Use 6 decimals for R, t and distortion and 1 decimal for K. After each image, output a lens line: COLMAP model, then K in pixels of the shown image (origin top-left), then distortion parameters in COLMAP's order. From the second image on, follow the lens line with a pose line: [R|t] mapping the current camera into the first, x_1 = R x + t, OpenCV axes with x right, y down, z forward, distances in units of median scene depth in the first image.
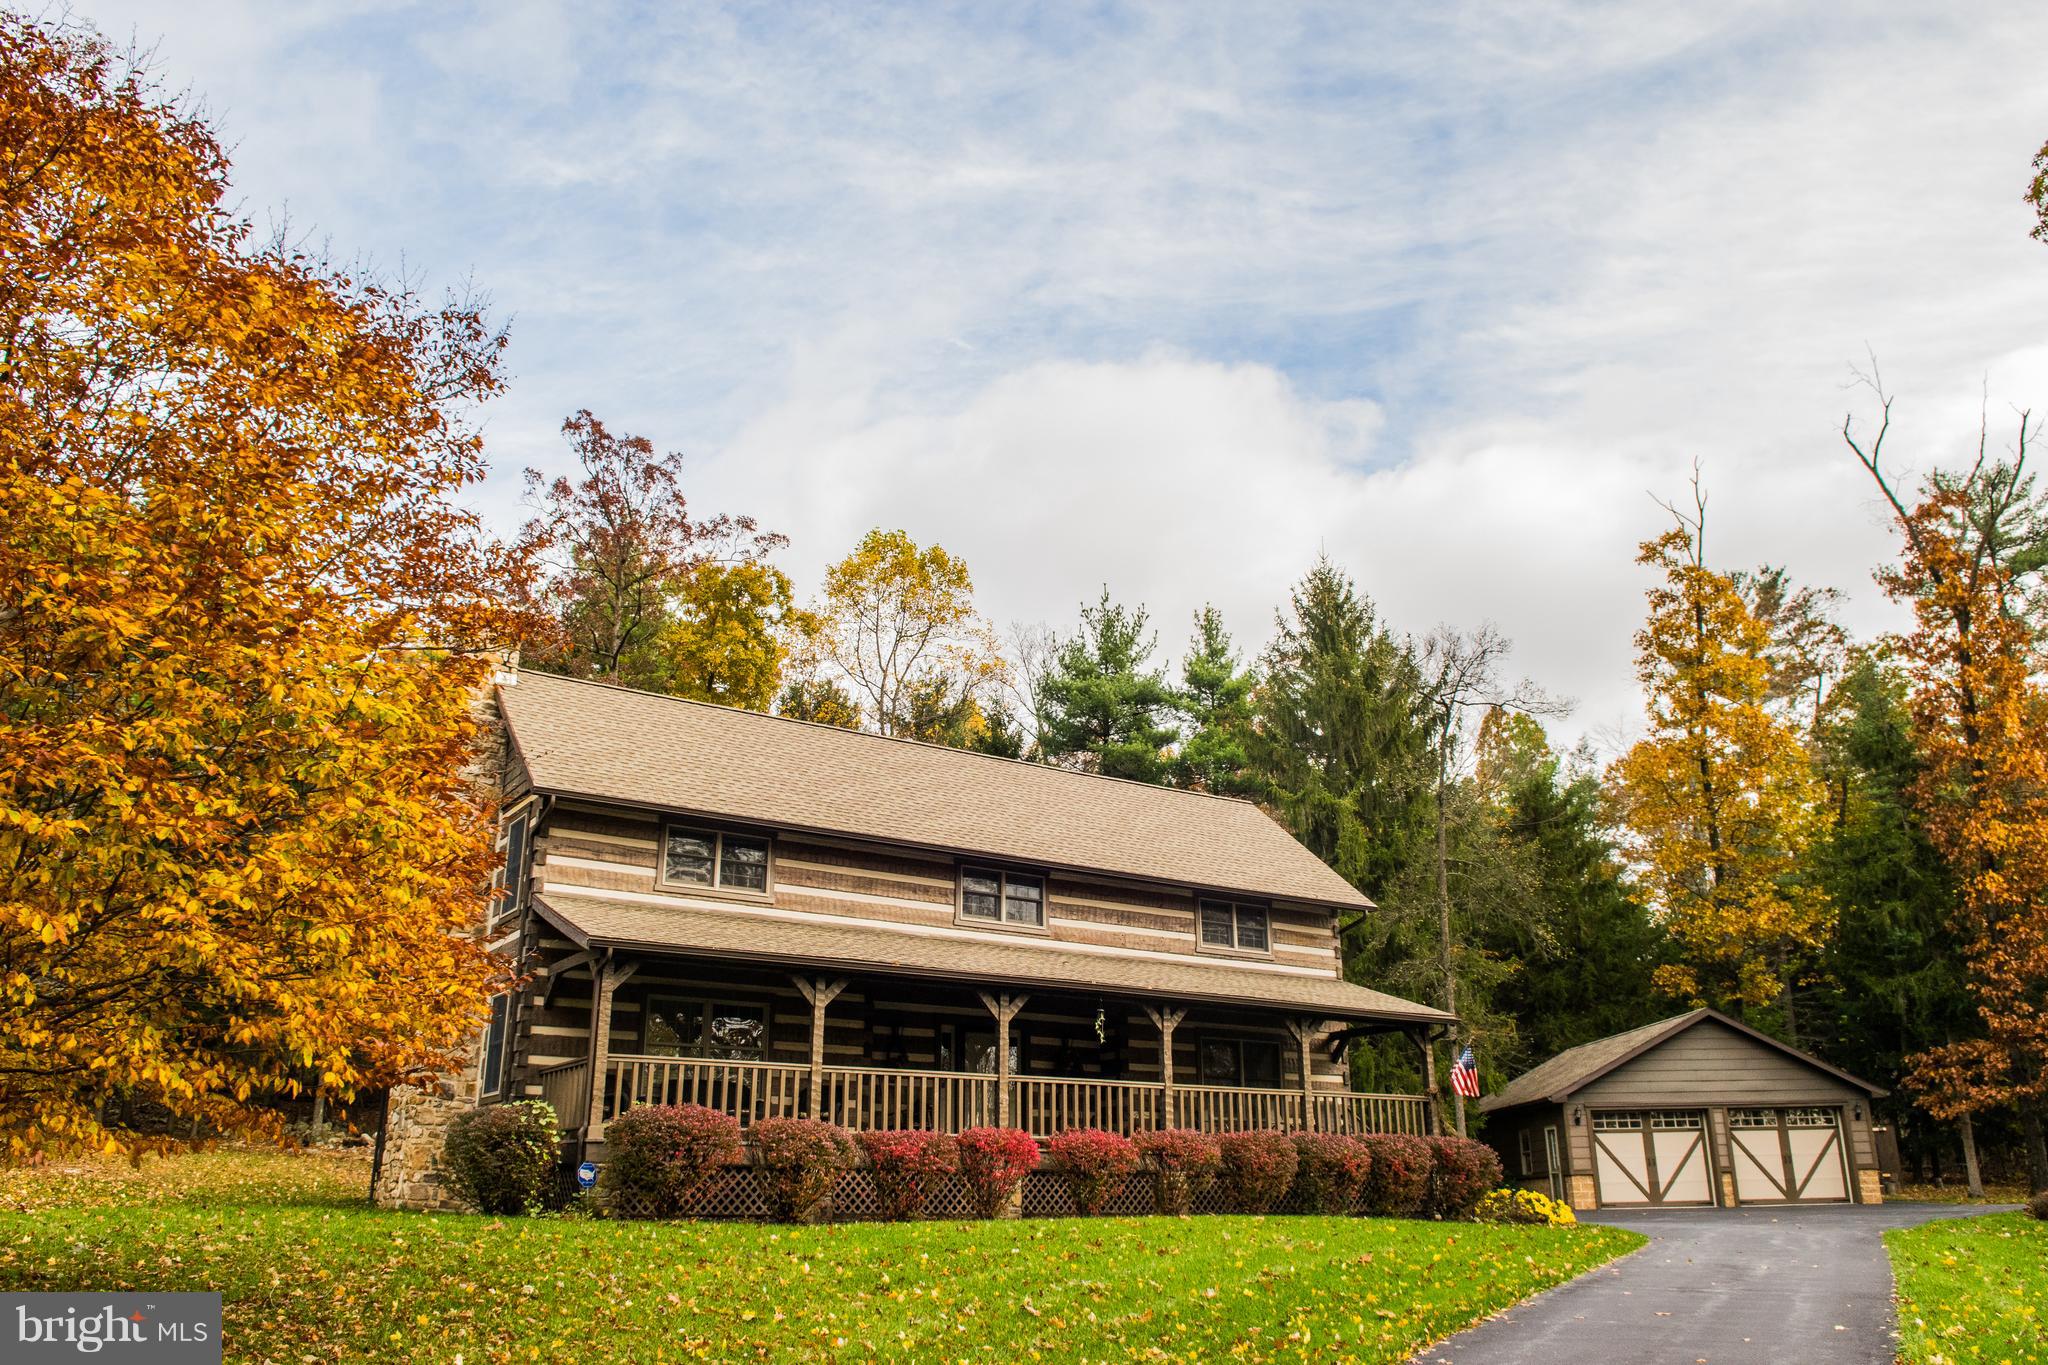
lens RADIAL K [[1510.2, 0, 1024.0], [0, 1510.2, 682.5], [0, 0, 1]] dist [-0.017827, -0.046835]
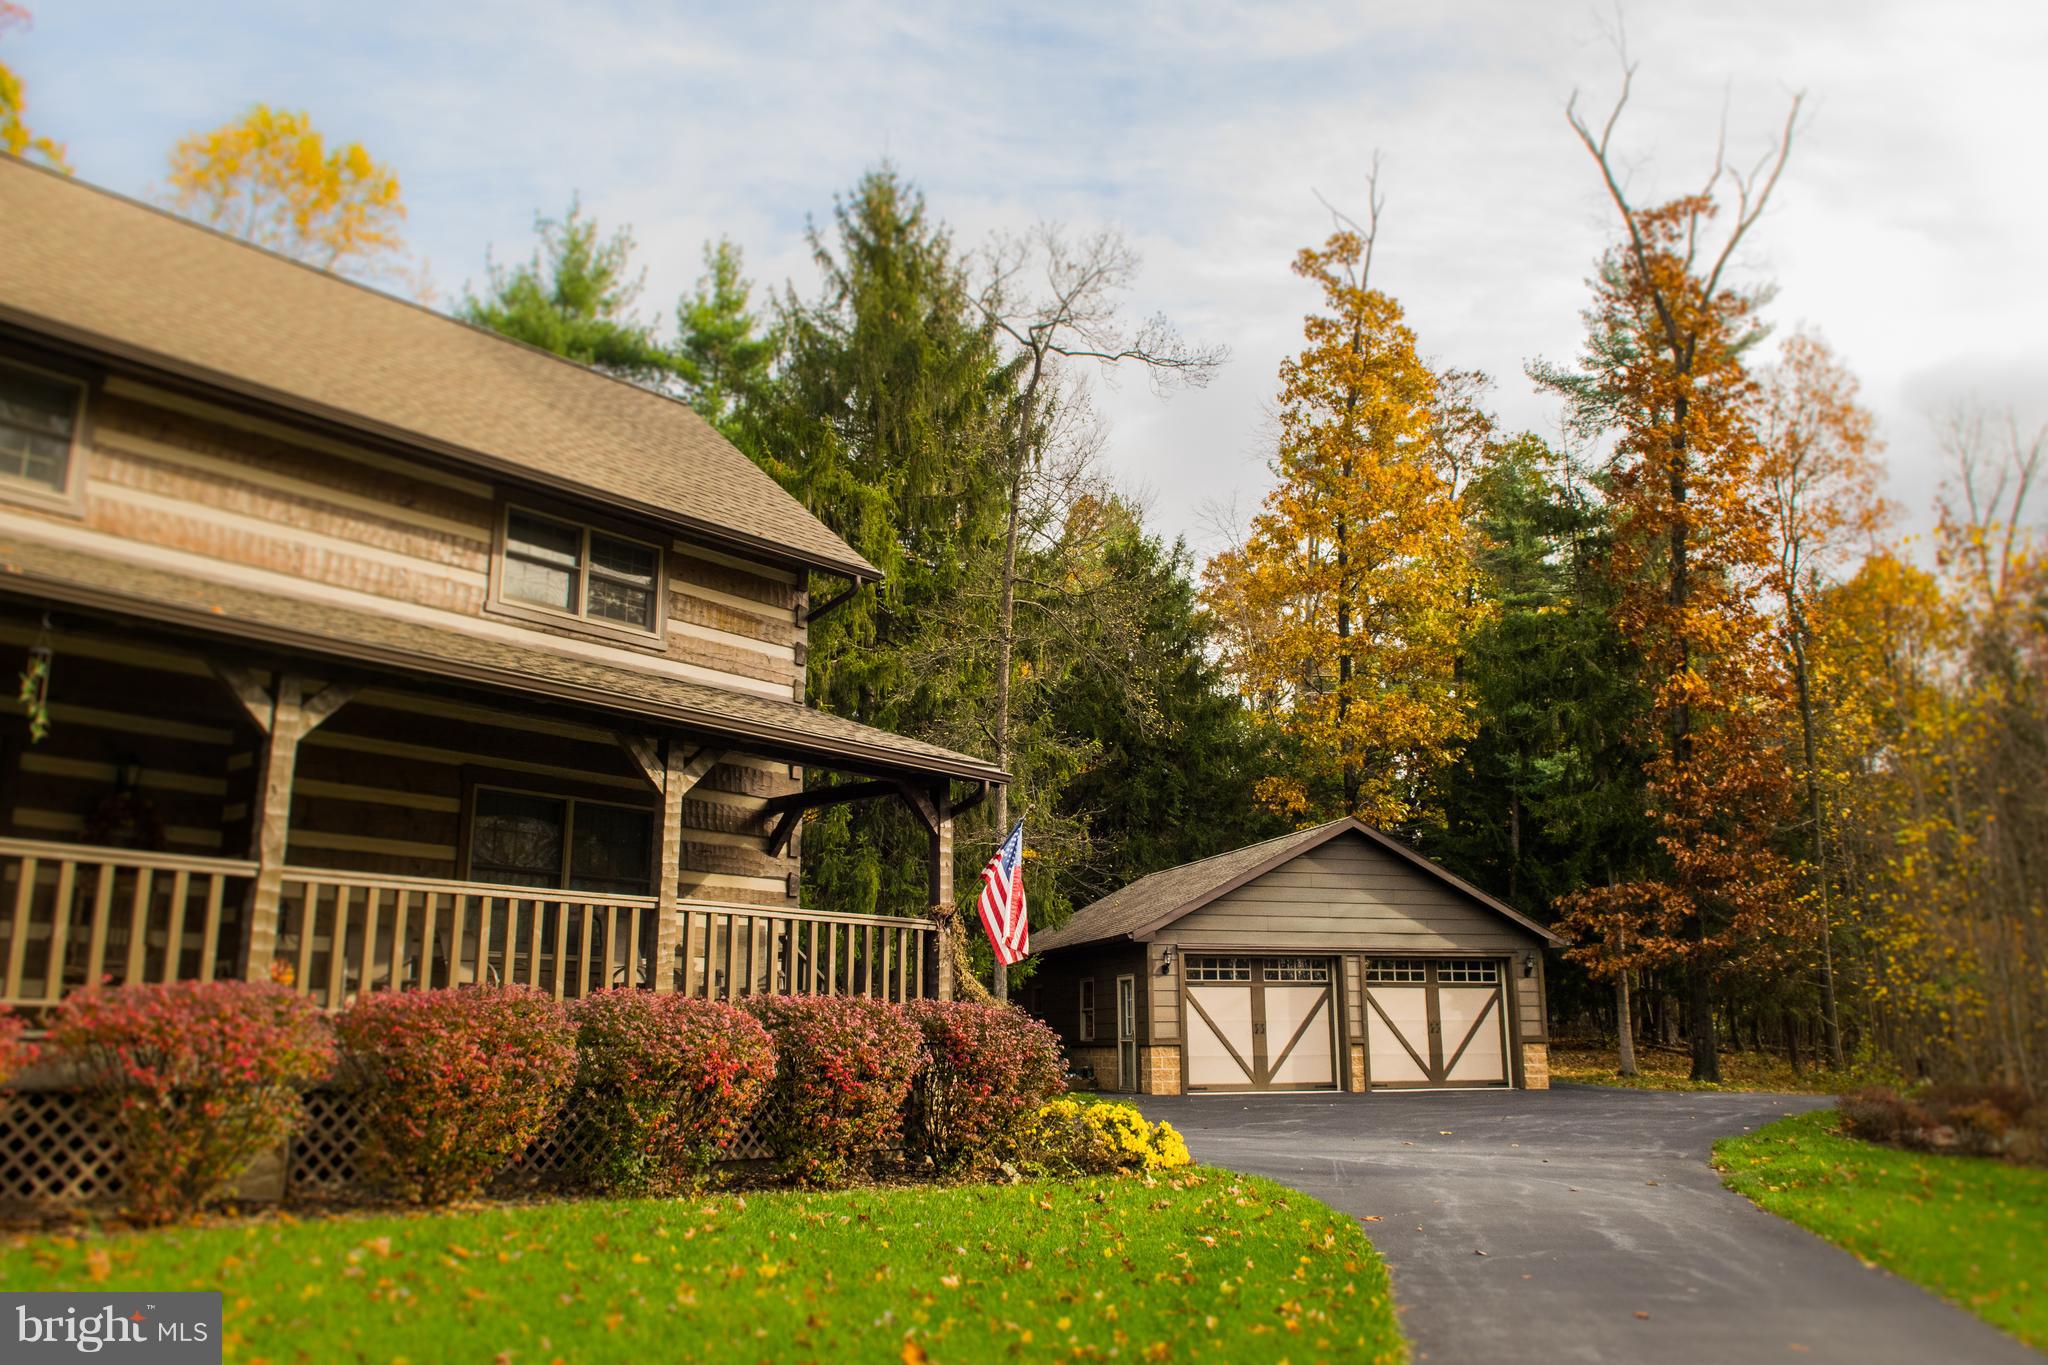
lens RADIAL K [[1589.1, 0, 1024.0], [0, 1589.1, 682.5], [0, 0, 1]] dist [-0.038638, -0.004136]
pose [[0.960387, 0.063097, 0.271433, 0.101966], [-0.093134, 0.990697, 0.099230, 0.097038], [-0.262646, -0.120578, 0.957328, 0.340489]]
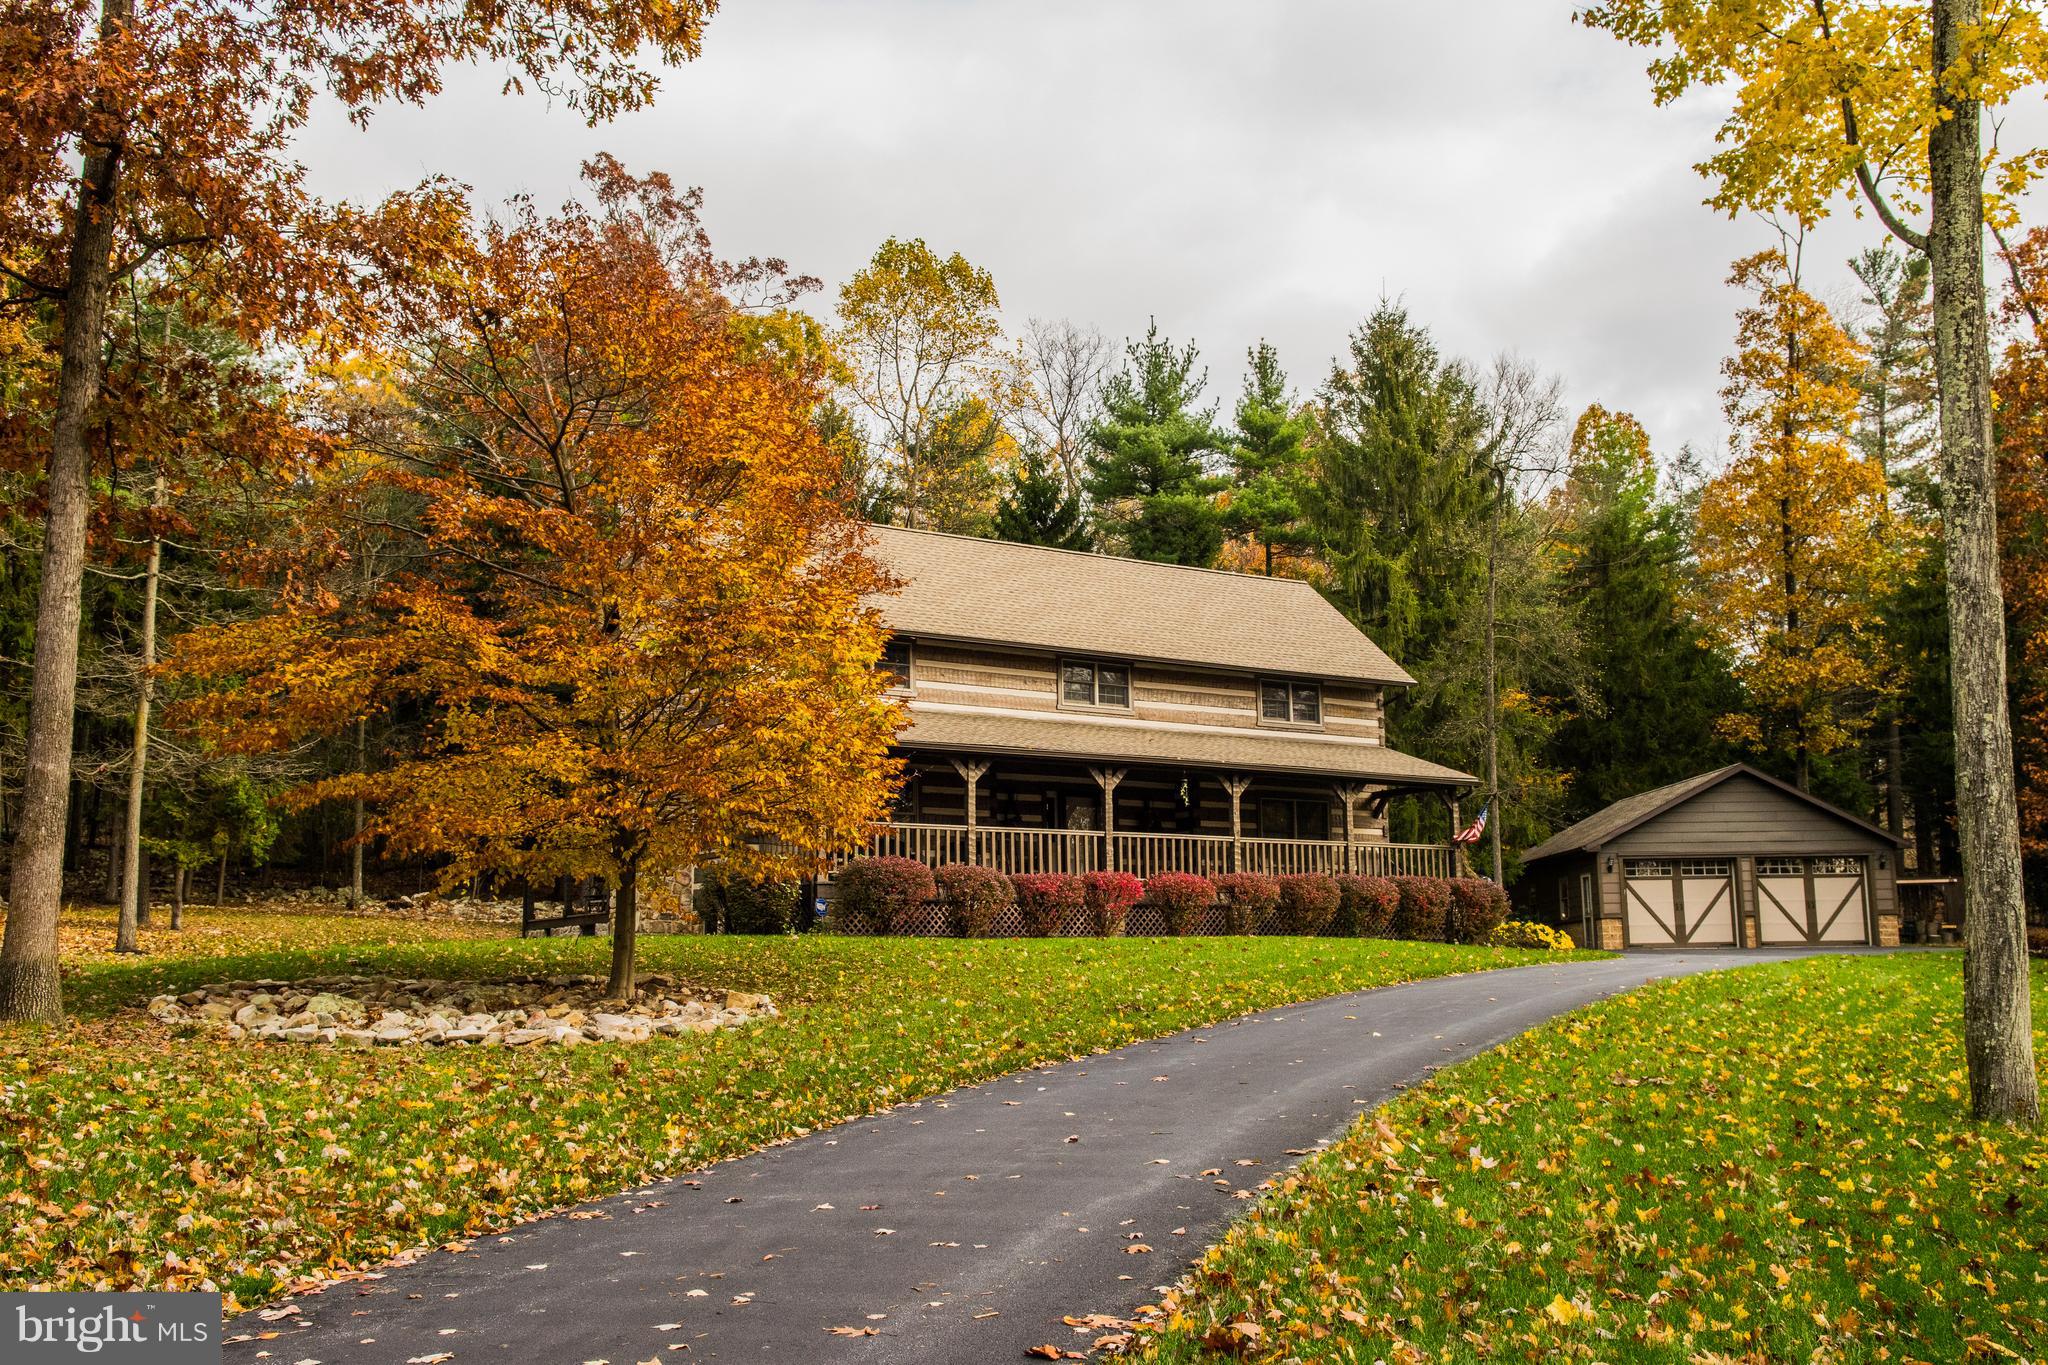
lens RADIAL K [[1955.9, 0, 1024.0], [0, 1955.9, 682.5], [0, 0, 1]] dist [0.006775, 0.001882]
pose [[0.999923, -0.009053, 0.008531, -0.054902], [0.007371, 0.983648, 0.179948, -0.089067], [-0.010020, -0.179872, 0.983639, -0.331917]]
